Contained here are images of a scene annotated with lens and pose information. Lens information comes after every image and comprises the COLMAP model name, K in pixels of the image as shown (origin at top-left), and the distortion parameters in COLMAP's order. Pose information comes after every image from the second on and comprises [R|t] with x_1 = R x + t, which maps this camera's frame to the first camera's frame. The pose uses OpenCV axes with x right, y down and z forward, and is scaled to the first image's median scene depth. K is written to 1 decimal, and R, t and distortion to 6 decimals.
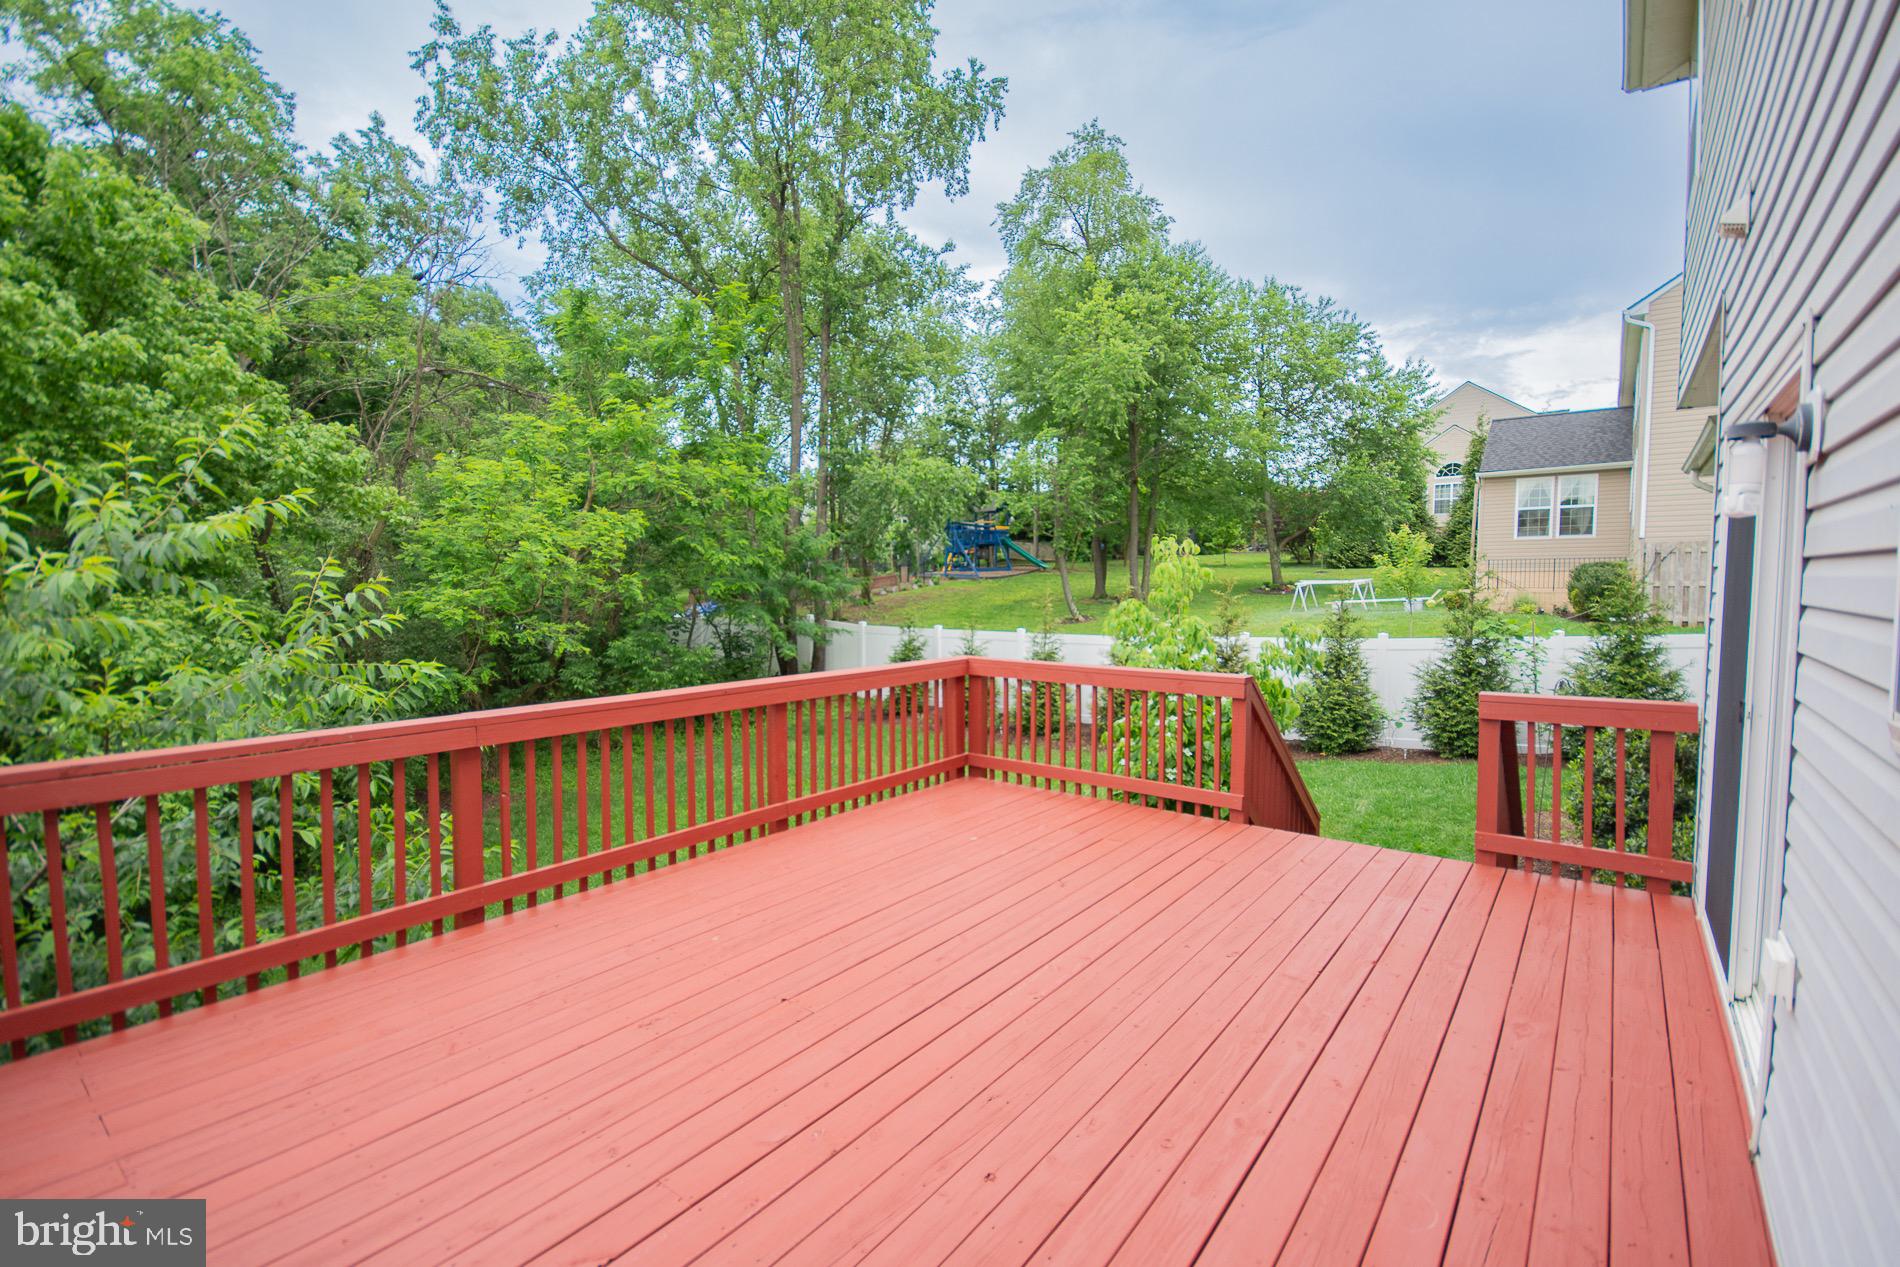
lens RADIAL K [[870.5, 0, 953.0], [0, 870.5, 637.6], [0, 0, 1]] dist [-0.000149, -0.001091]
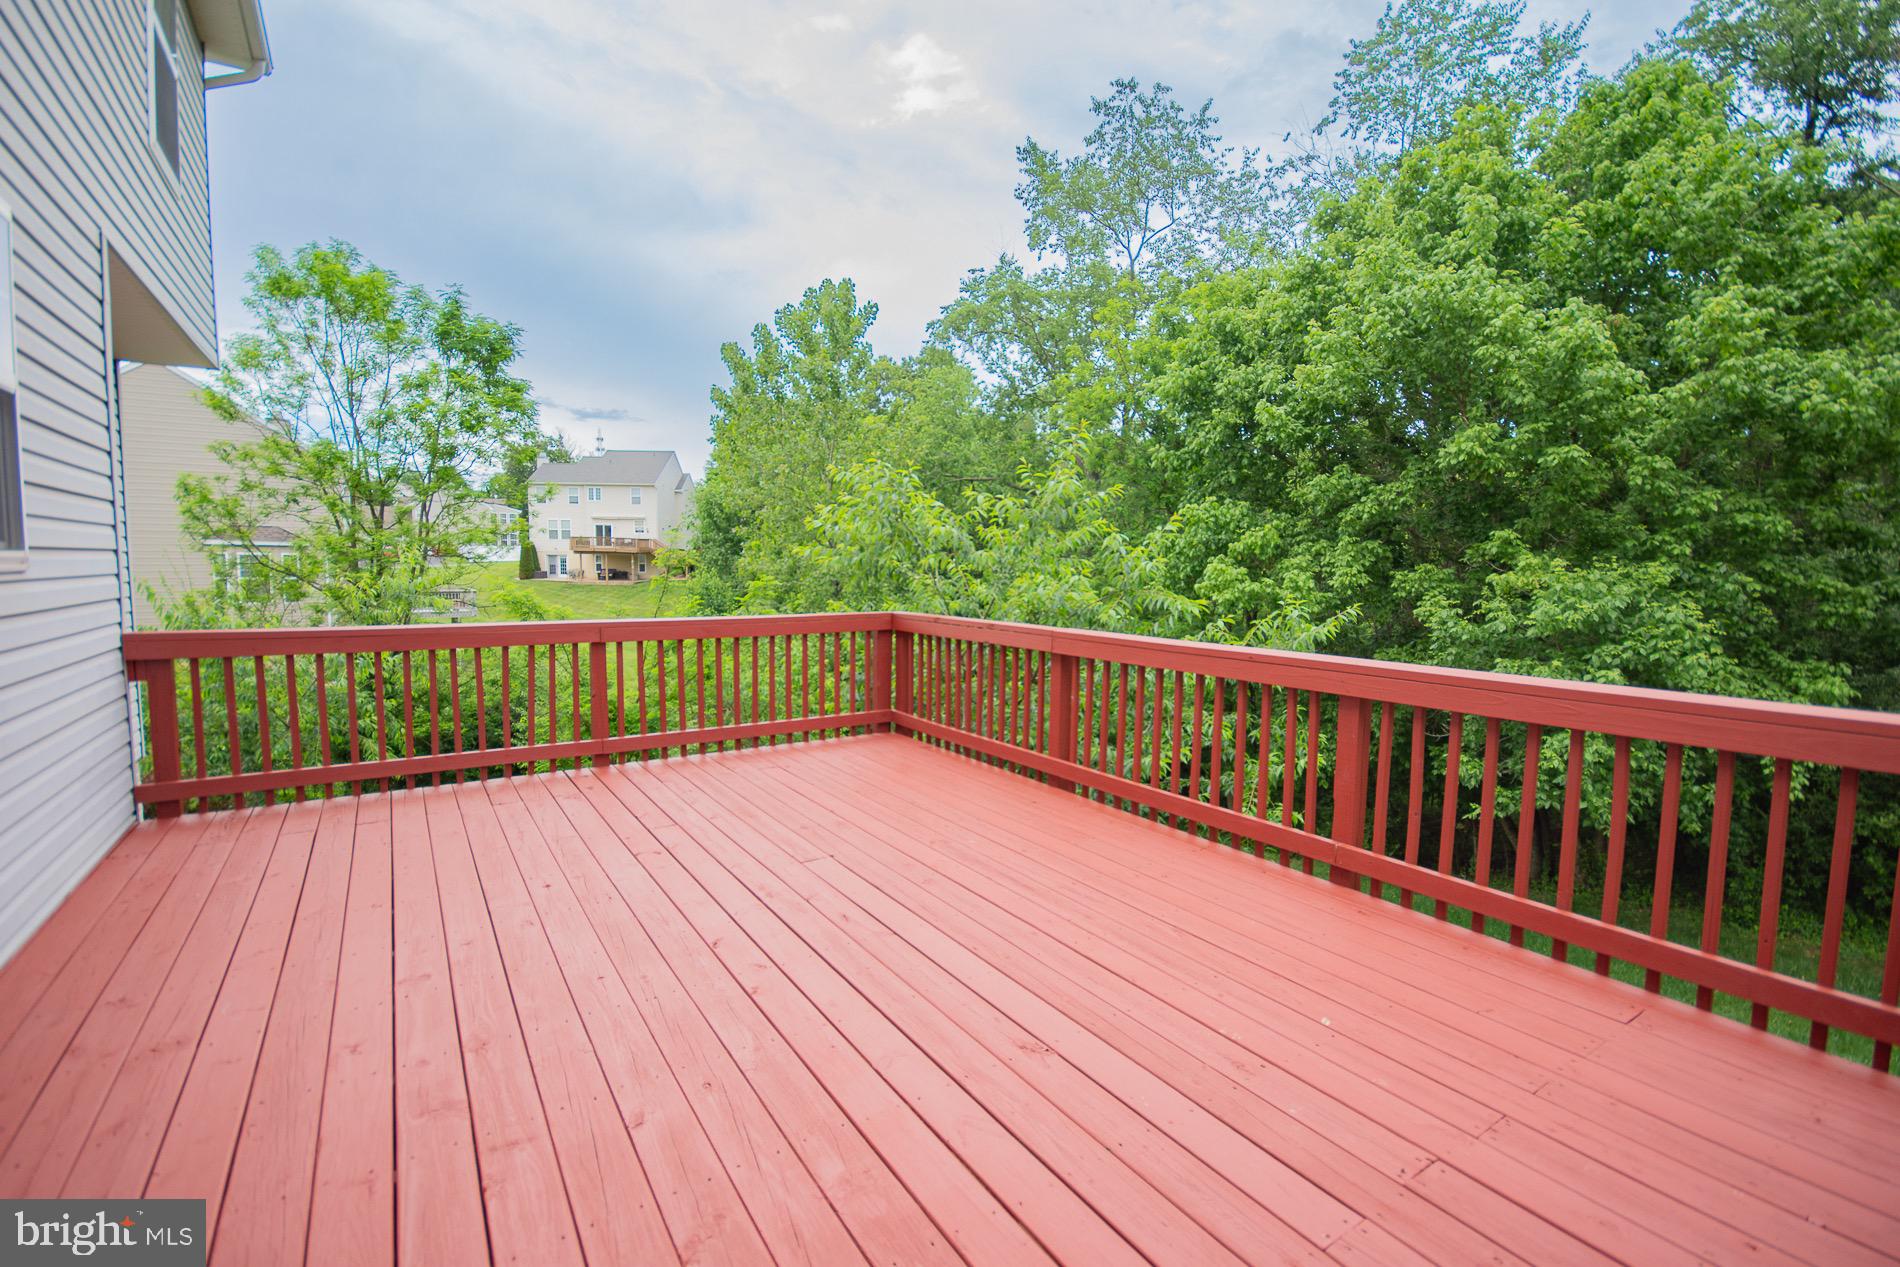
lens RADIAL K [[823.2, 0, 944.0], [0, 823.2, 635.4], [0, 0, 1]] dist [0.023830, -0.020298]
pose [[-0.333415, 0.072800, -0.939965, 0.767992], [-0.074489, 0.991863, 0.103242, -0.028746], [0.939833, 0.104440, -0.325279, 1.371618]]
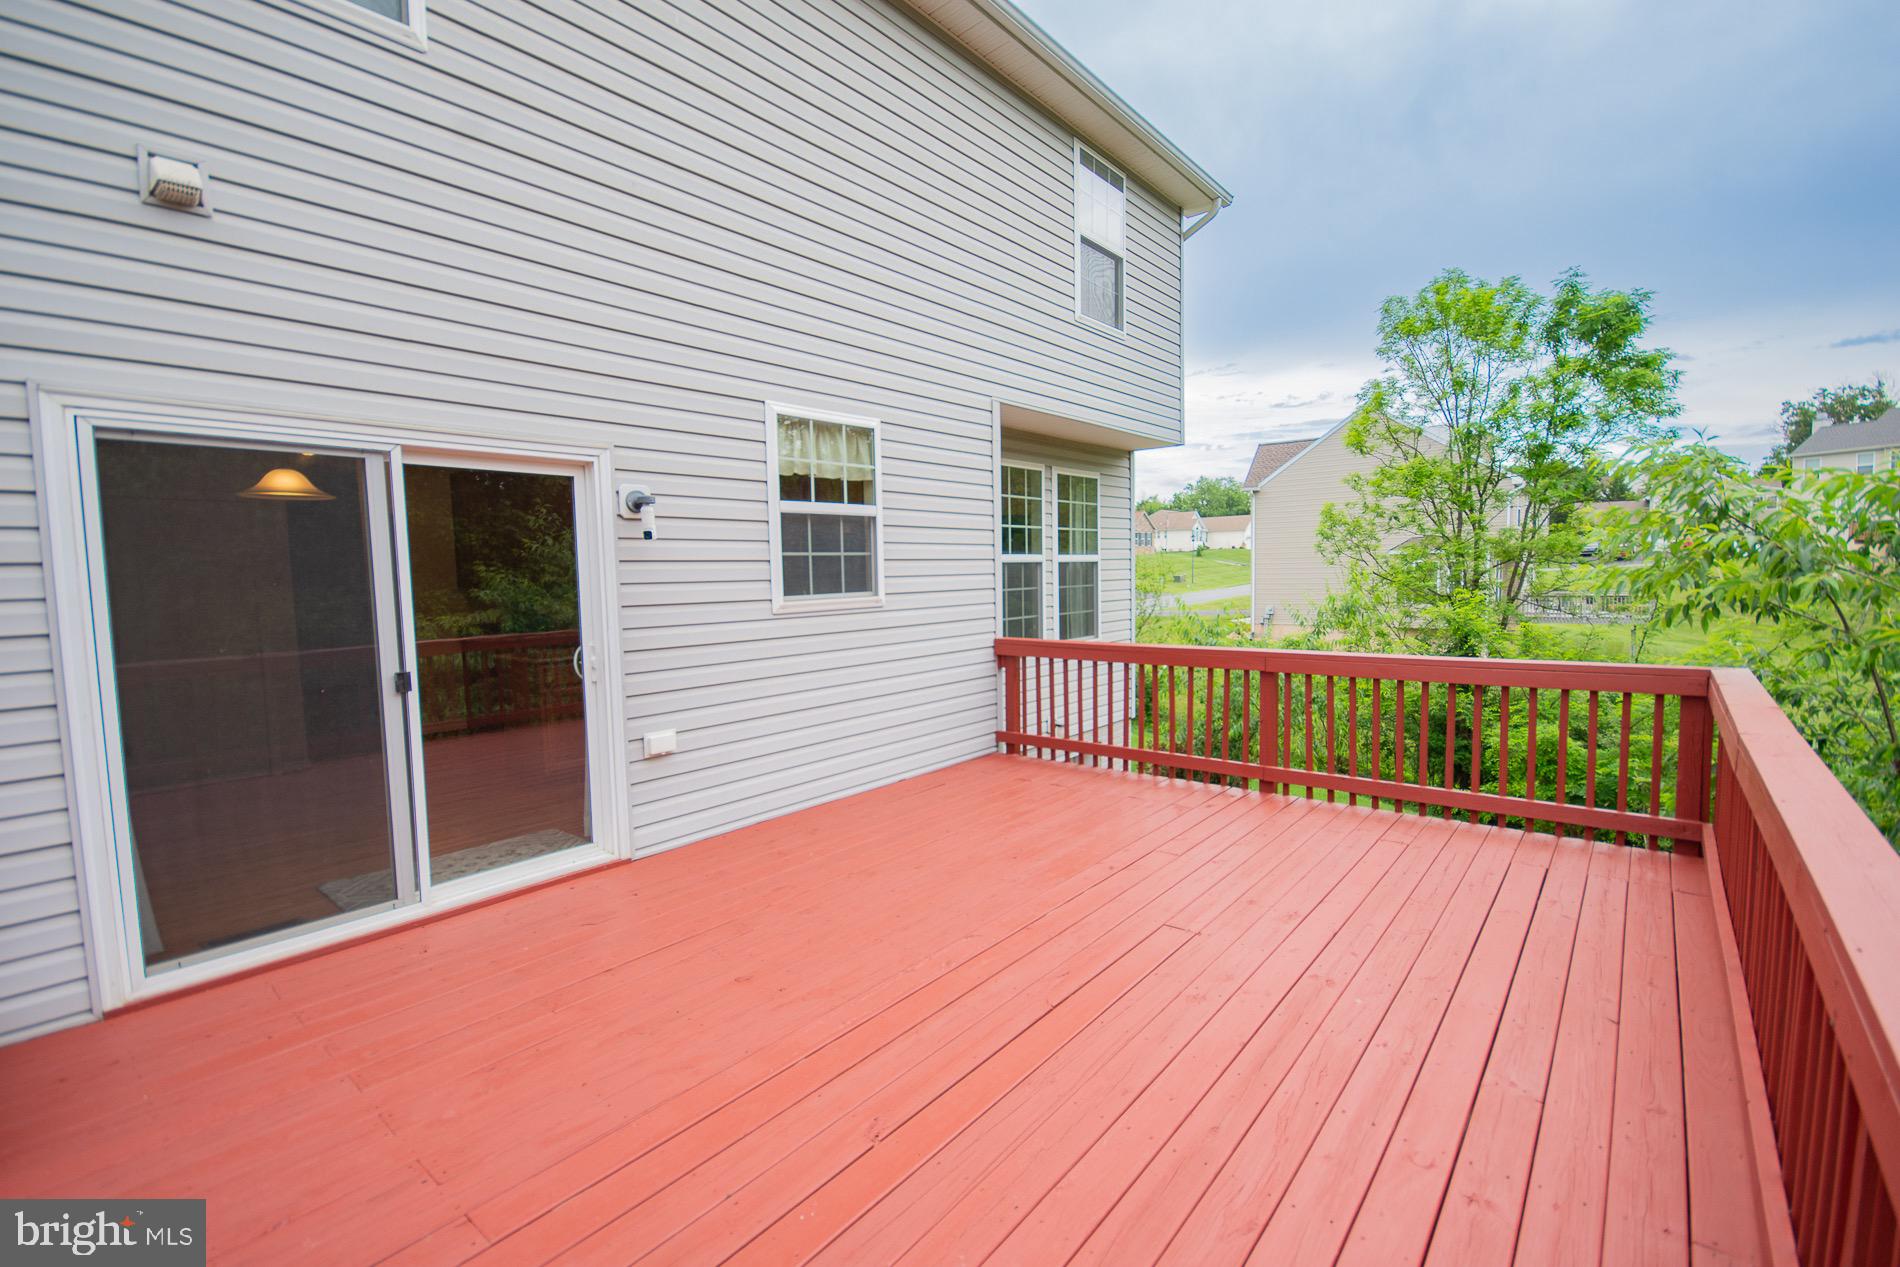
lens RADIAL K [[819.5, 0, 942.7], [0, 819.5, 639.4], [0, 0, 1]] dist [0.002708, -0.012799]
pose [[-0.997920, 0.016460, 0.062321, 0.058946], [0.025456, 0.988892, 0.146441, -0.109022], [-0.059218, 0.147722, -0.987254, 1.827911]]
